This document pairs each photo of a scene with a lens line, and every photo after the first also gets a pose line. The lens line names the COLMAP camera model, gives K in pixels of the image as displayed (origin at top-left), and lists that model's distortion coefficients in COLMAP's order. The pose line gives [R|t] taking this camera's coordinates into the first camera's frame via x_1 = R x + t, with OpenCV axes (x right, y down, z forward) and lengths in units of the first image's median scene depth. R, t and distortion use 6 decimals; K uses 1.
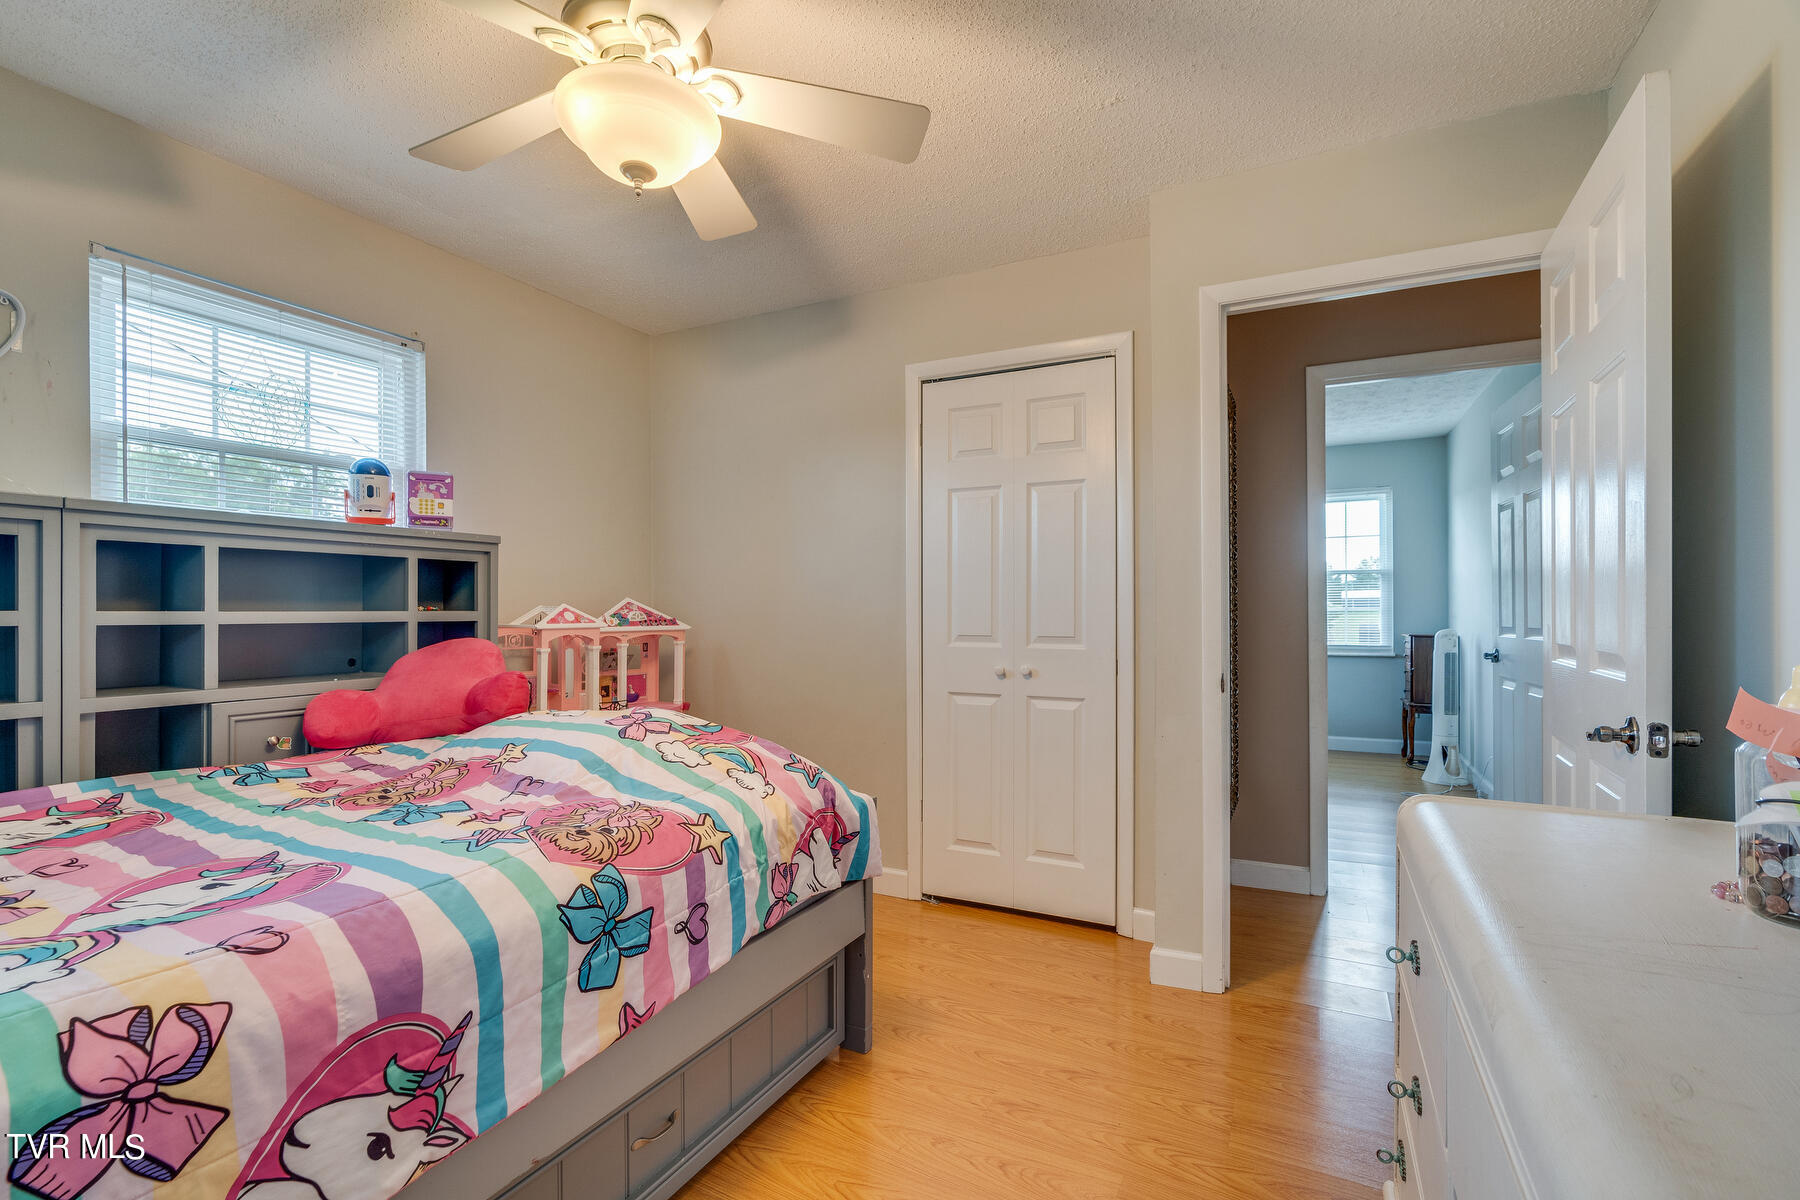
lens RADIAL K [[816.9, 0, 897.6], [0, 816.9, 606.0], [0, 0, 1]] dist [-0.001379, 0.000802]
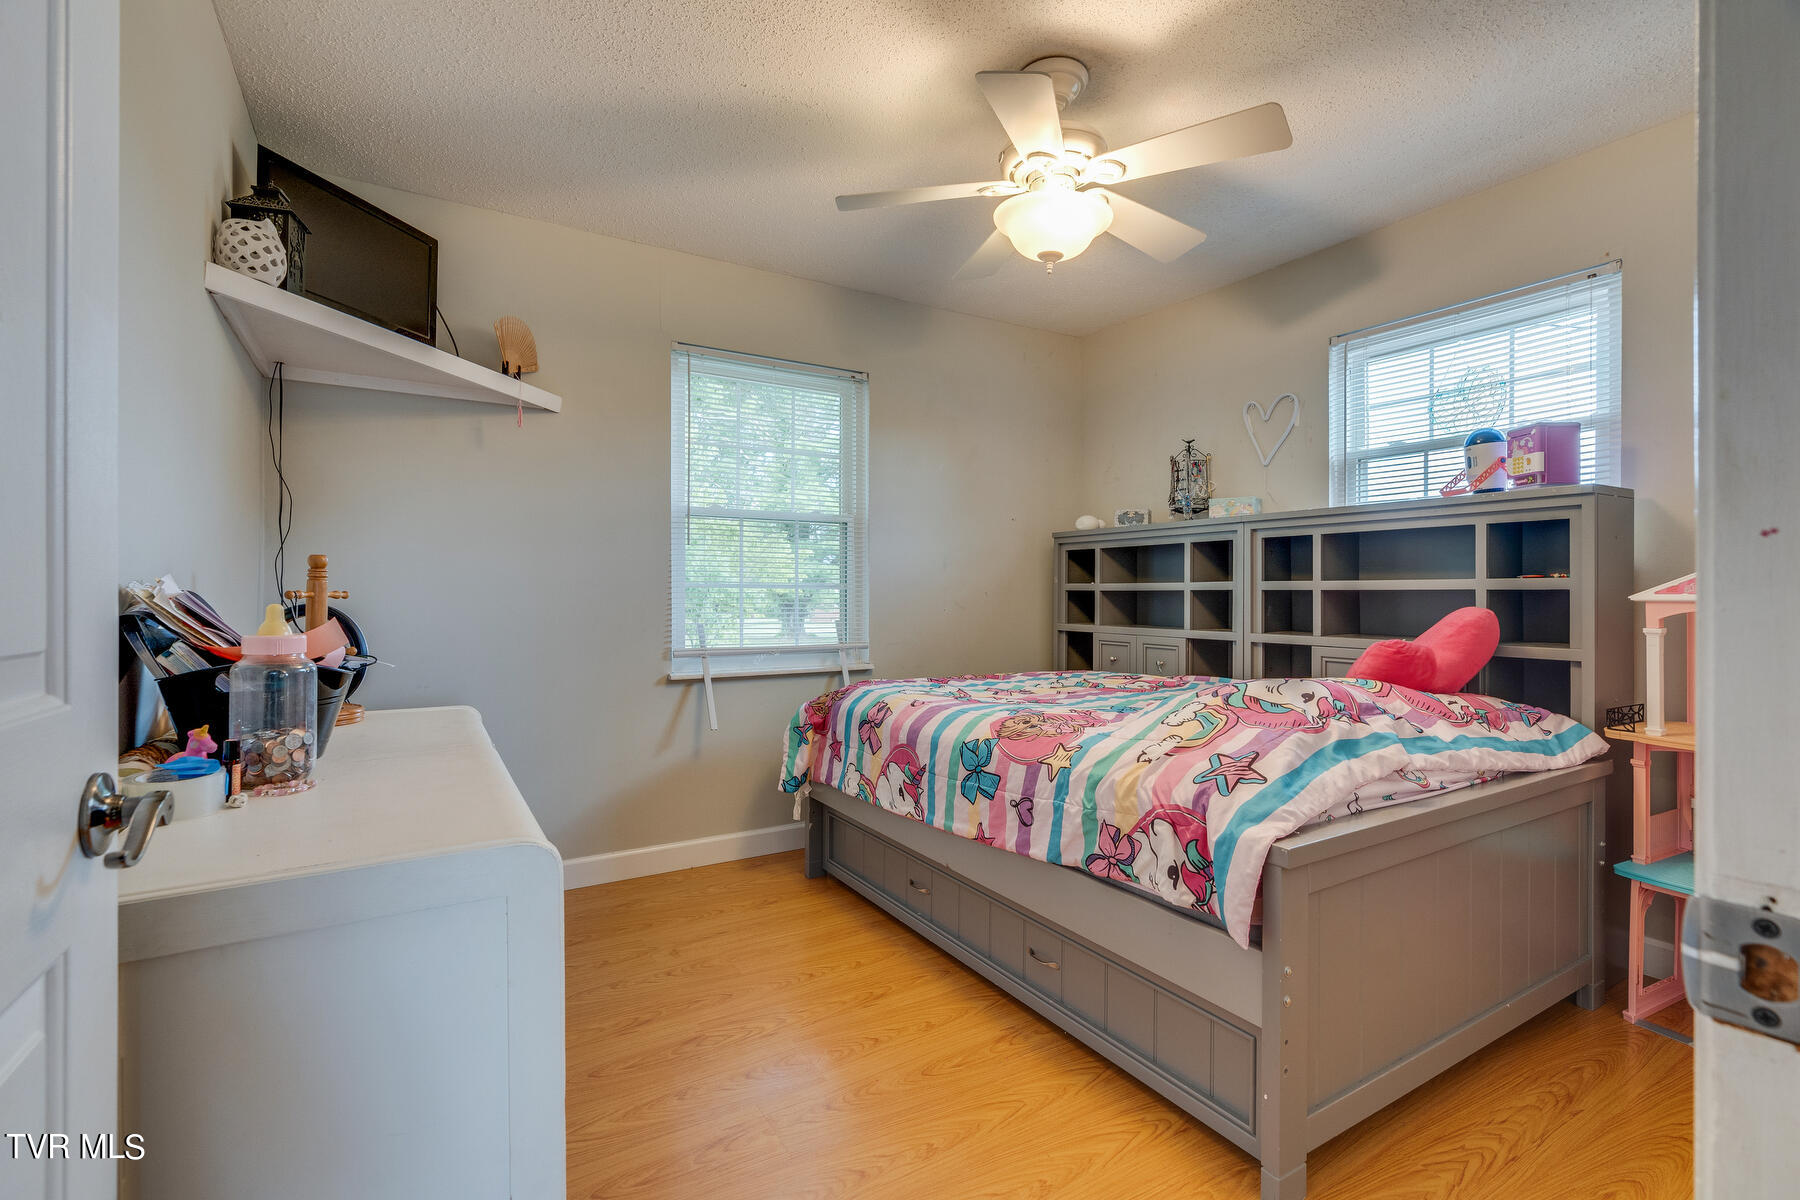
lens RADIAL K [[816.9, 0, 906.4], [0, 816.9, 594.8], [0, 0, 1]] dist [-0.001379, 0.000802]
pose [[-0.520825, 0.001552, -0.853662, 0.977961], [0.005426, 0.999984, -0.001492, 0.038692], [0.853646, -0.005410, -0.520825, 1.515550]]
